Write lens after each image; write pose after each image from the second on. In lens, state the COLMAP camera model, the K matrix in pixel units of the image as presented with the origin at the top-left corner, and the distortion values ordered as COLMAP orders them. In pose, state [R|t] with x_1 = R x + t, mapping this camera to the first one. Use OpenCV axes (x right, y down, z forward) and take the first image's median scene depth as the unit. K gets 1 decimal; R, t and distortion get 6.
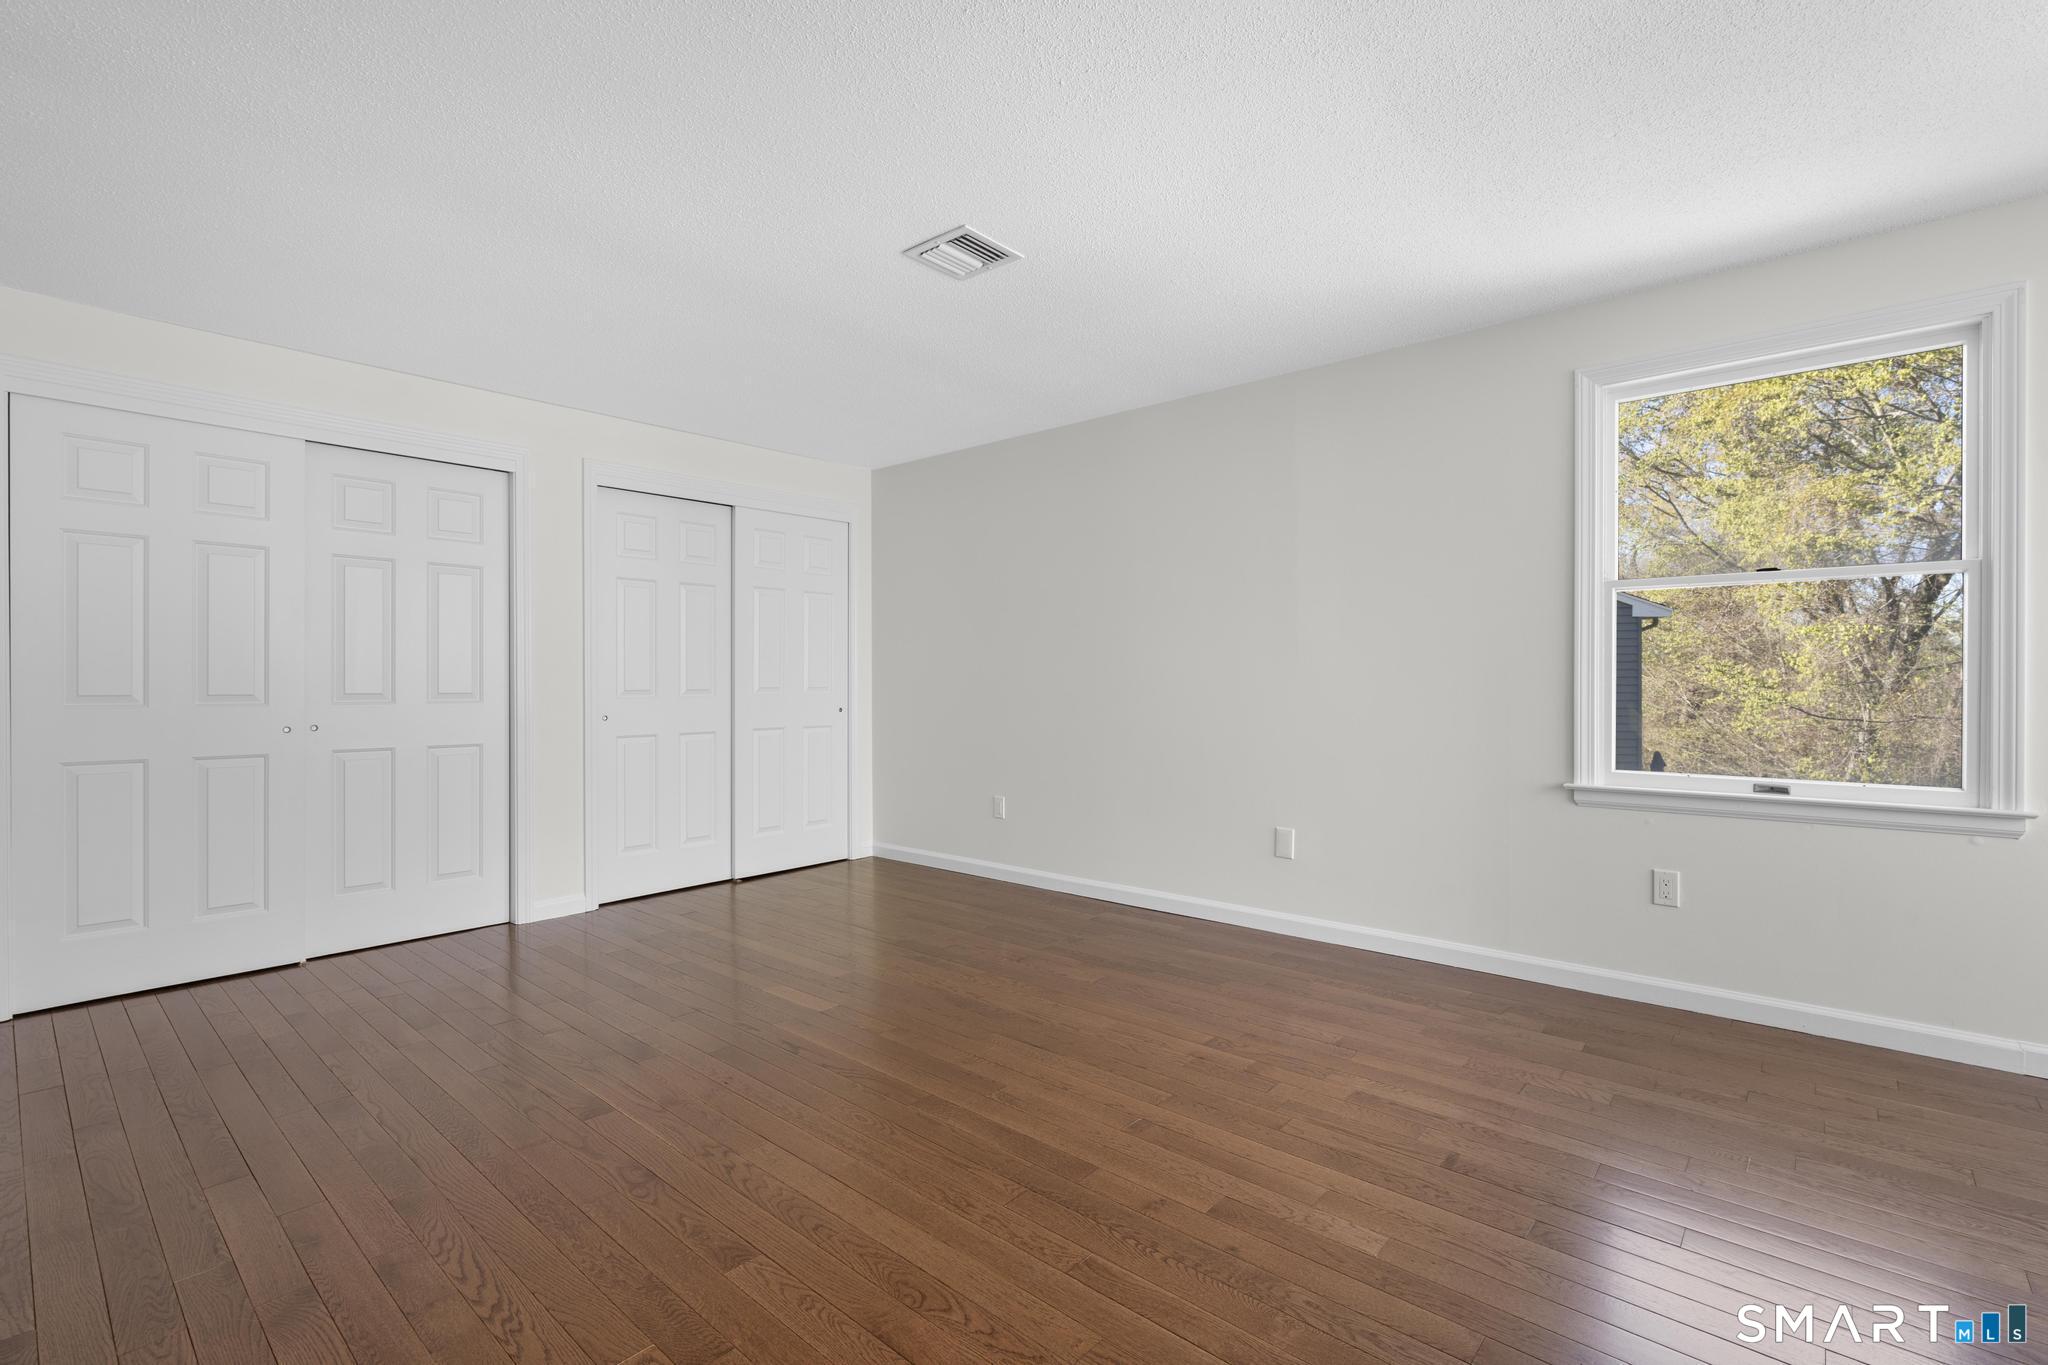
lens RADIAL K [[917.5, 0, 1022.4], [0, 917.5, 686.2], [0, 0, 1]] dist [-0.009882, 0.005465]
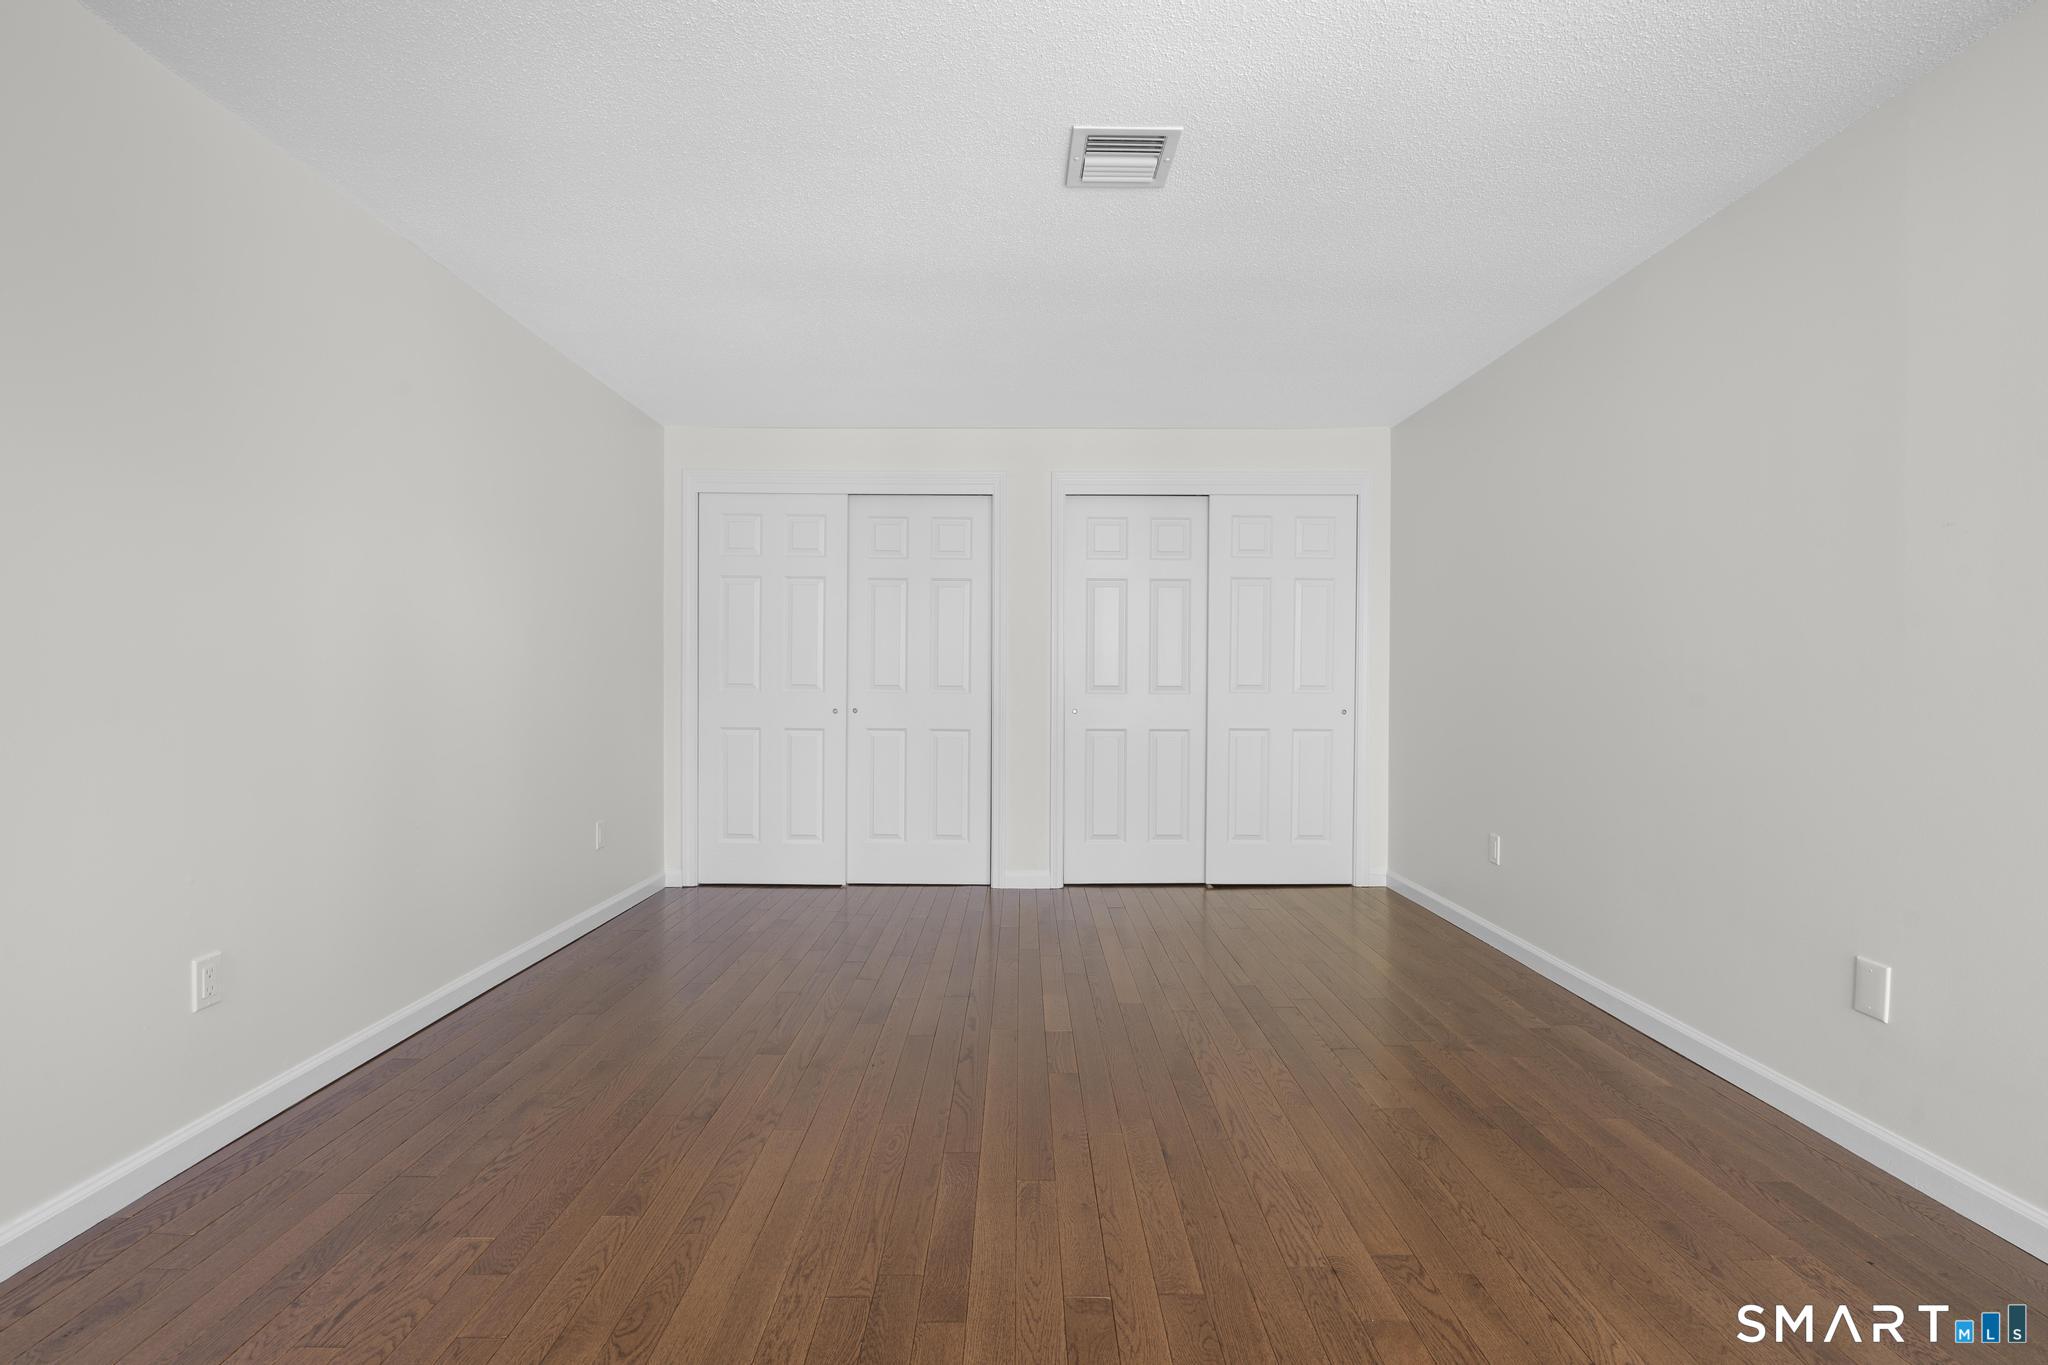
lens RADIAL K [[917.5, 0, 1022.4], [0, 917.5, 686.2], [0, 0, 1]] dist [-0.009882, 0.005465]
pose [[0.662111, 0.013907, -0.749276, 0.390911], [-0.010758, 0.999901, 0.009052, -0.004433], [0.749328, 0.002068, 0.662195, 0.308293]]
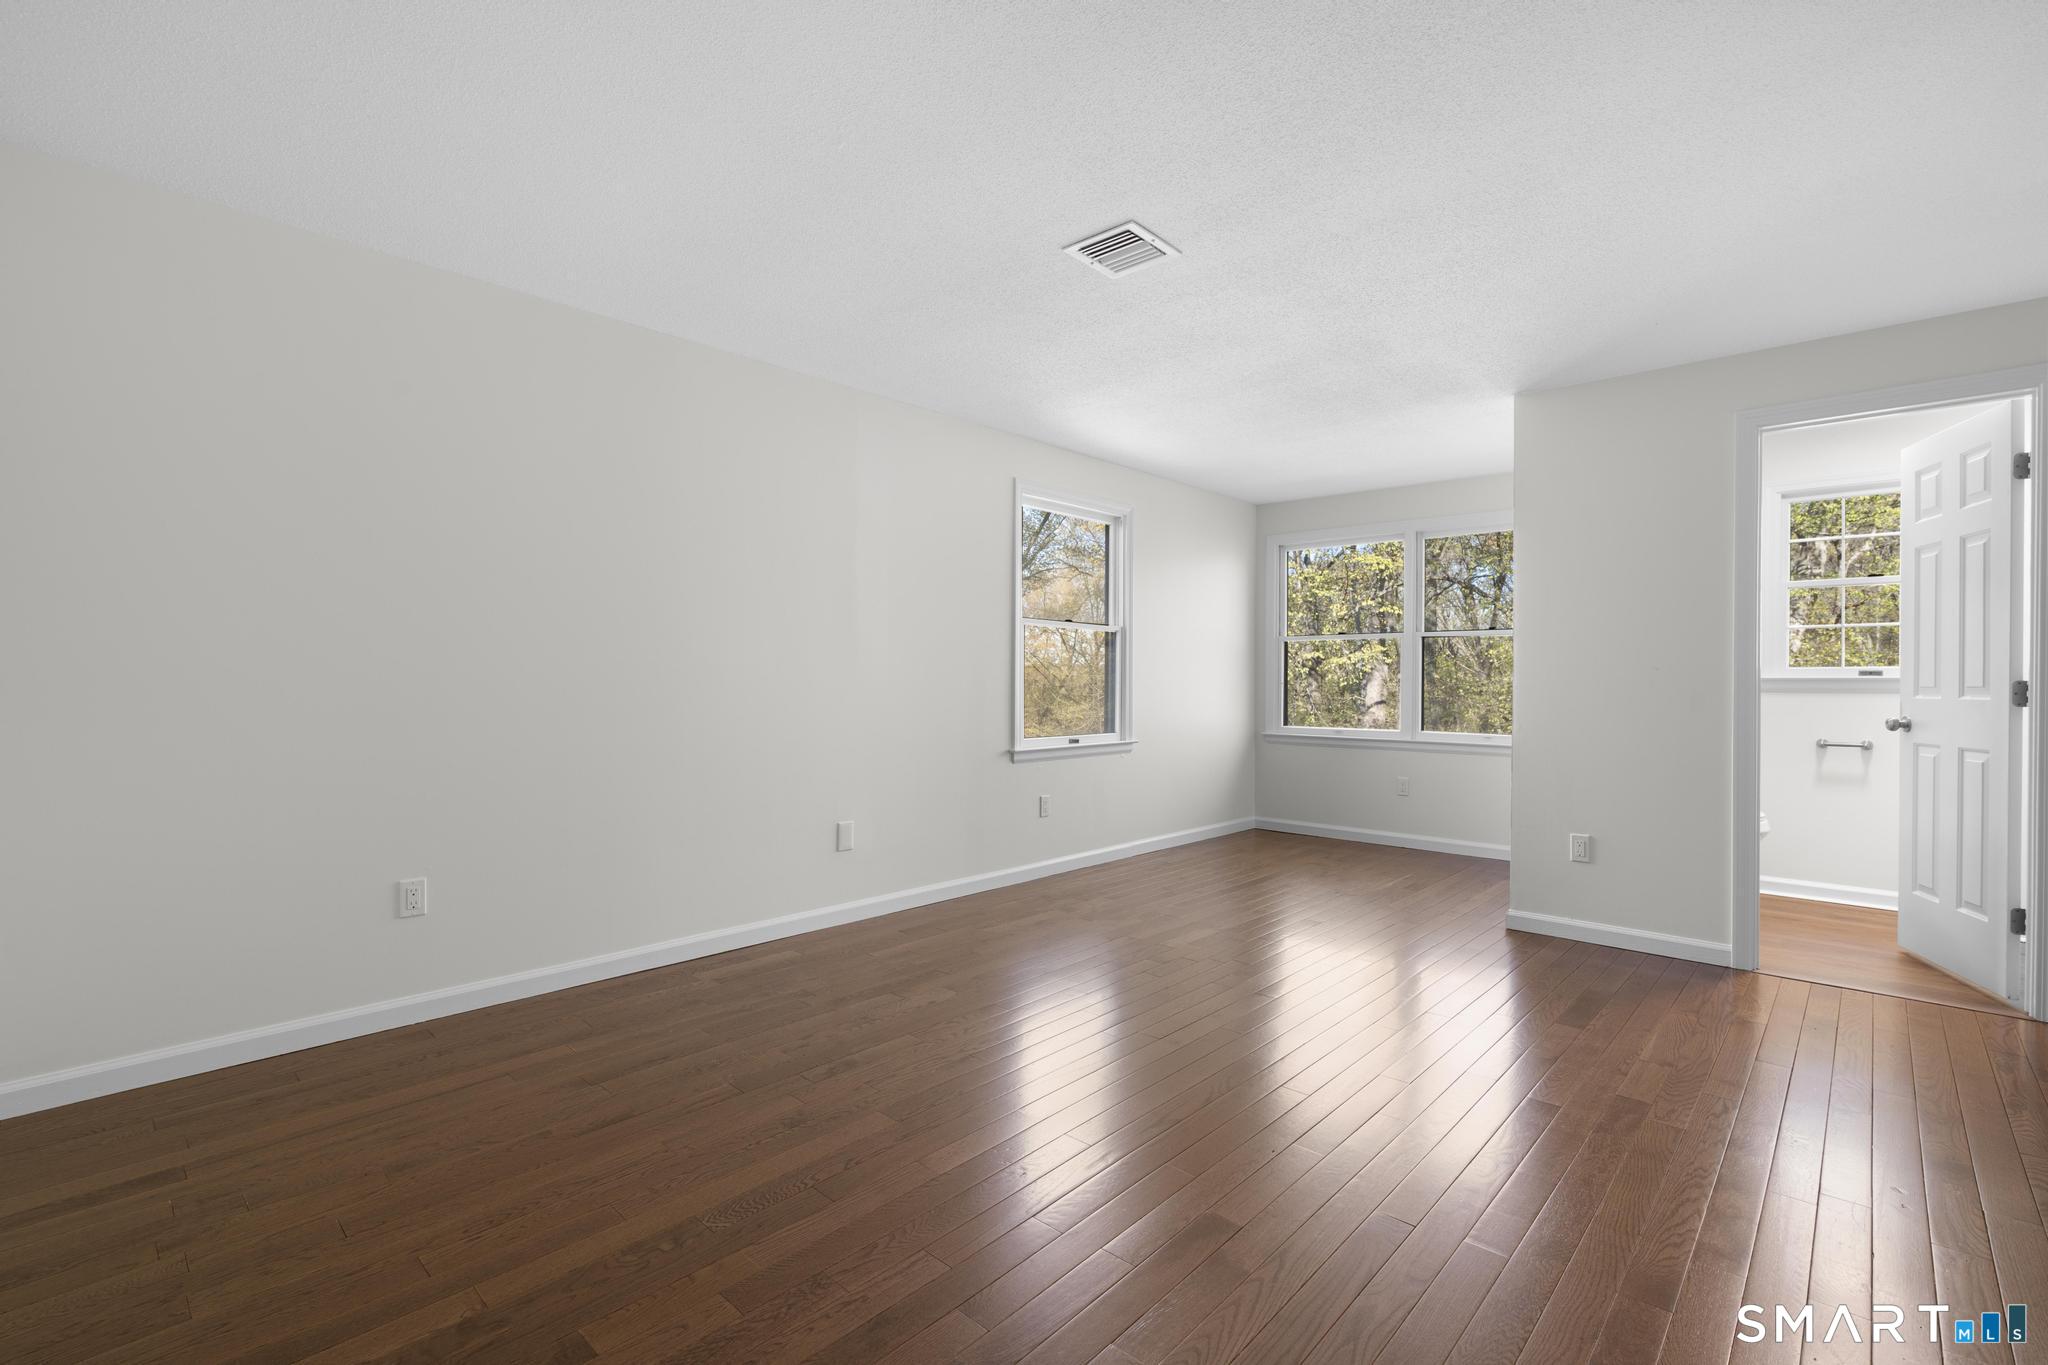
lens RADIAL K [[917.5, 0, 1022.4], [0, 917.5, 686.2], [0, 0, 1]] dist [-0.009882, 0.005465]
pose [[0.026475, -0.003328, 0.999644, -0.831148], [0.000488, 0.999994, 0.003316, -0.003599], [-0.999649, 0.000401, 0.026476, 0.850170]]
